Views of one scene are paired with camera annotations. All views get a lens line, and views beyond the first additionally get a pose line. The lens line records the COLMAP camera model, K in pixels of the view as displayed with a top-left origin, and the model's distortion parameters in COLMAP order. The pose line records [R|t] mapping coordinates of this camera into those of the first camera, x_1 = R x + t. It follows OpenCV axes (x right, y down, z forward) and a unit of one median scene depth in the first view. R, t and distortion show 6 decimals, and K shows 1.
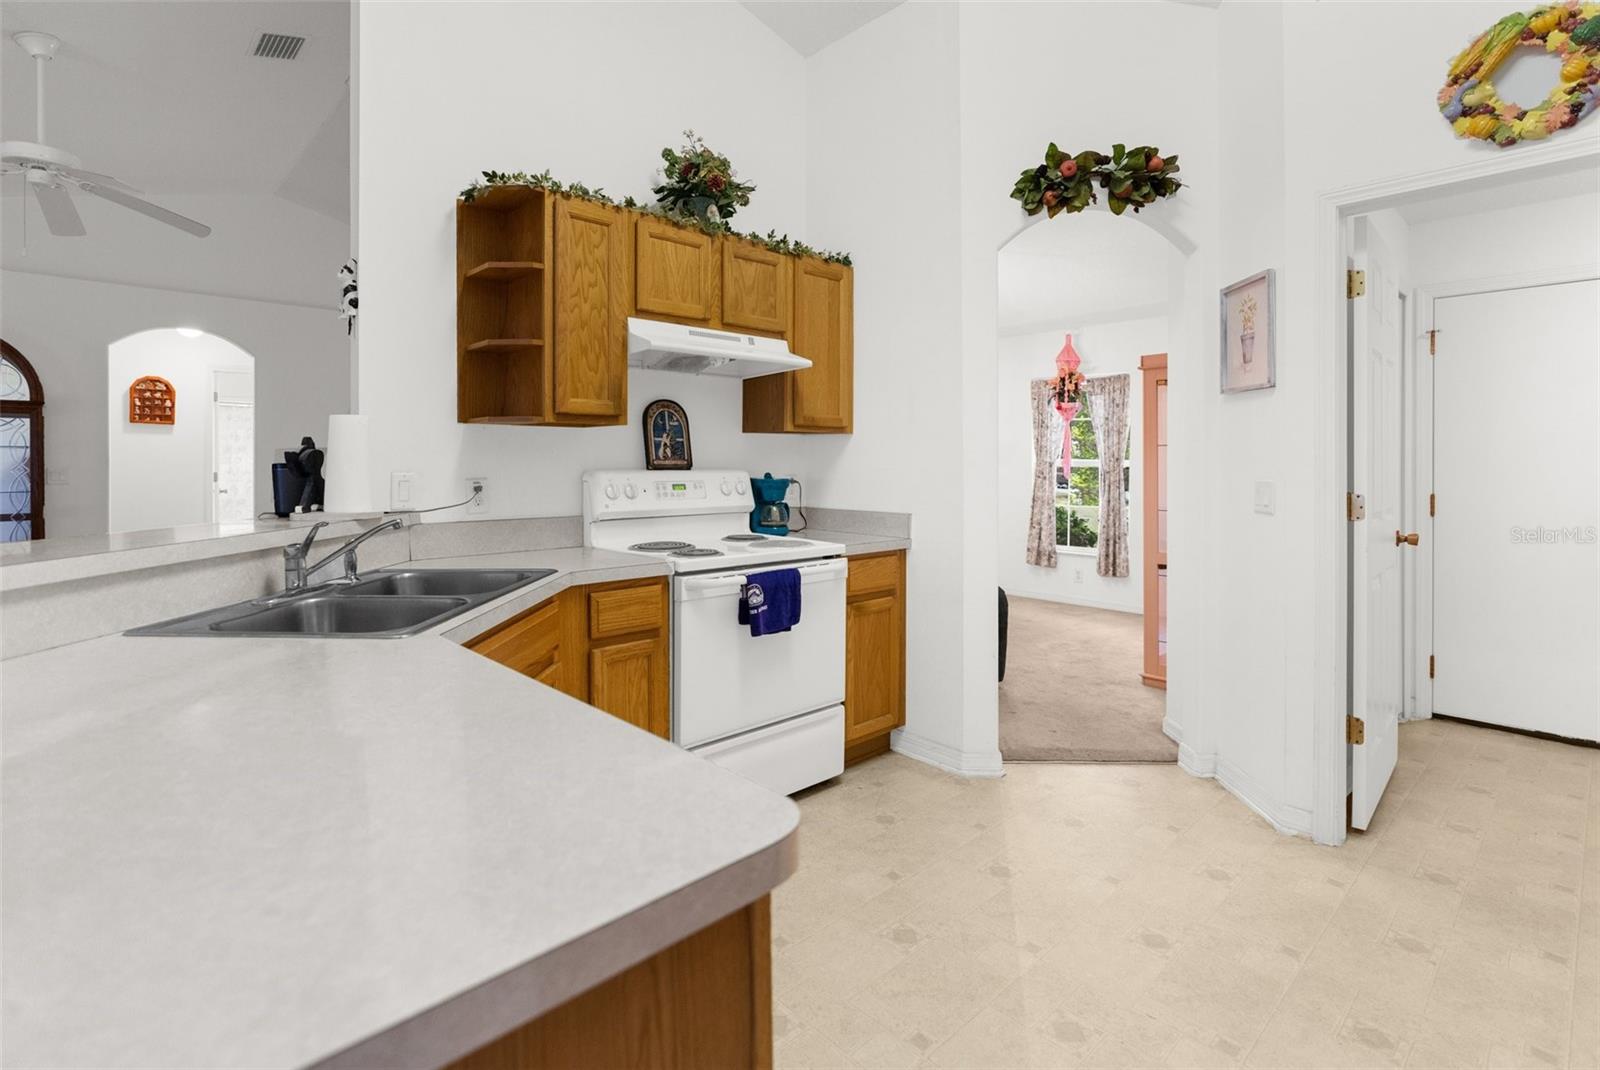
lens RADIAL K [[740.4, 0, 803.7], [0, 740.4, 451.6], [0, 0, 1]] dist [-0.009235, 0.002290]
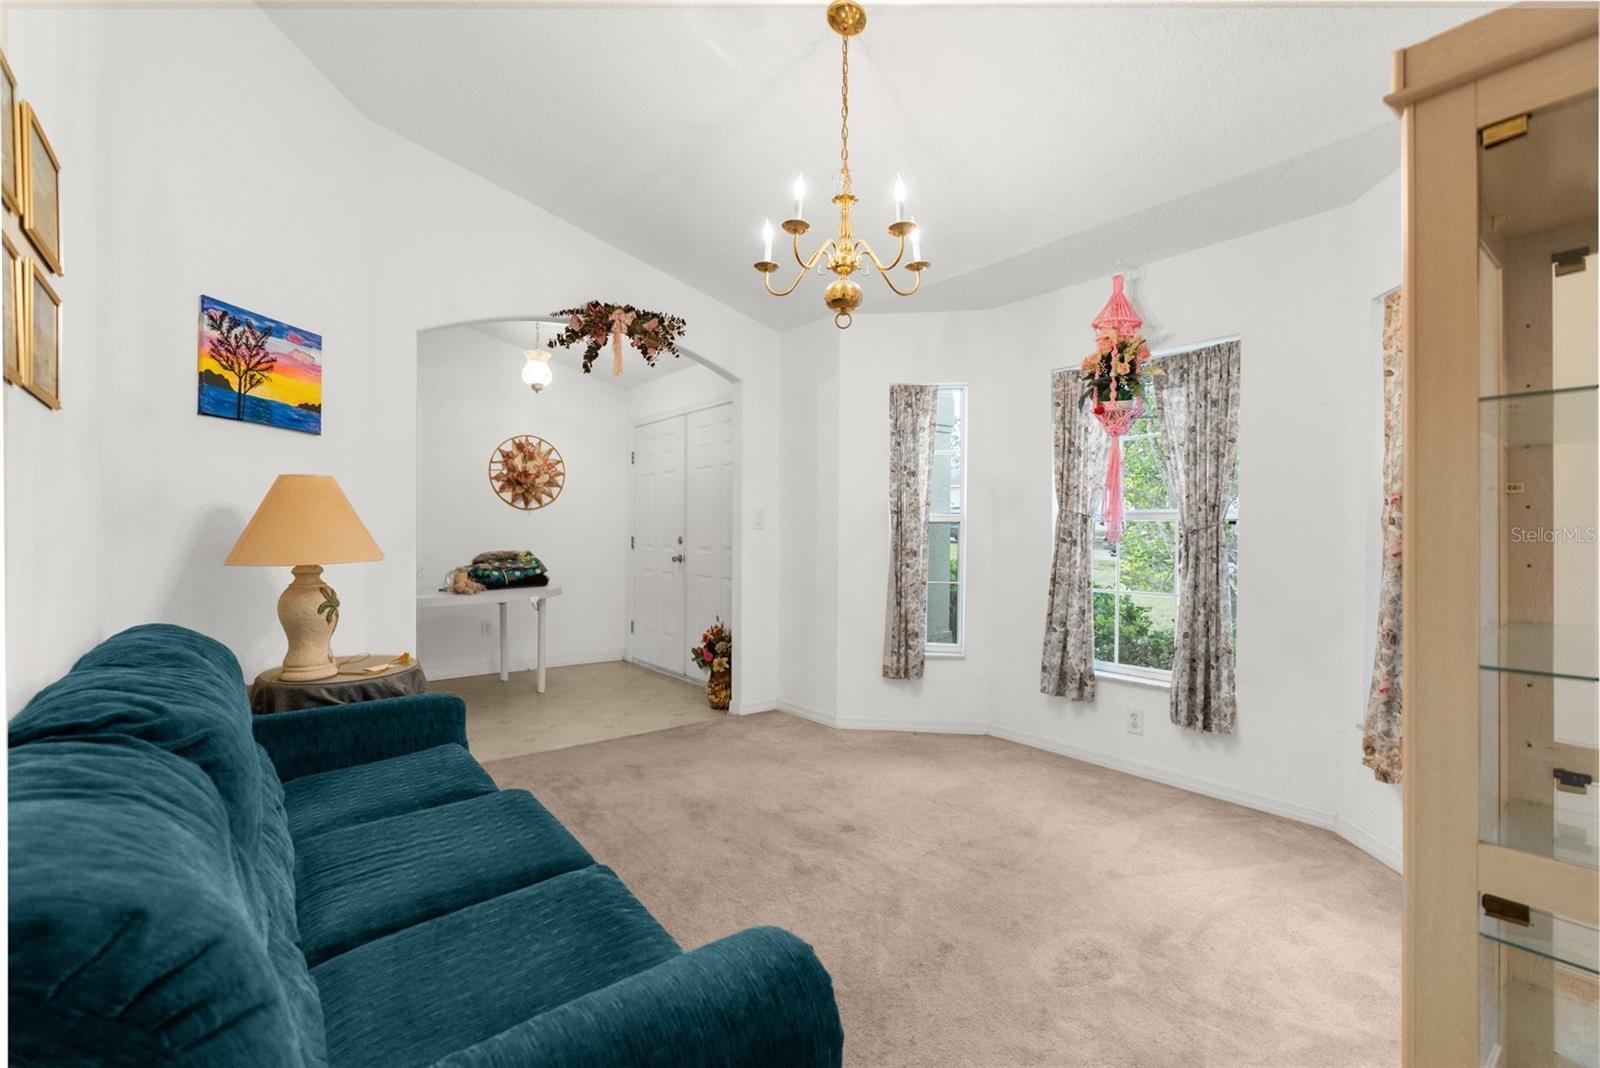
lens RADIAL K [[740.4, 0, 789.9], [0, 740.4, 526.7], [0, 0, 1]] dist [-0.009235, 0.002290]
pose [[0.996842, 0.001690, -0.079394, 0.162416], [-0.000870, 0.999946, 0.010369, 0.018961], [0.079407, -0.010267, 0.996789, 0.441953]]
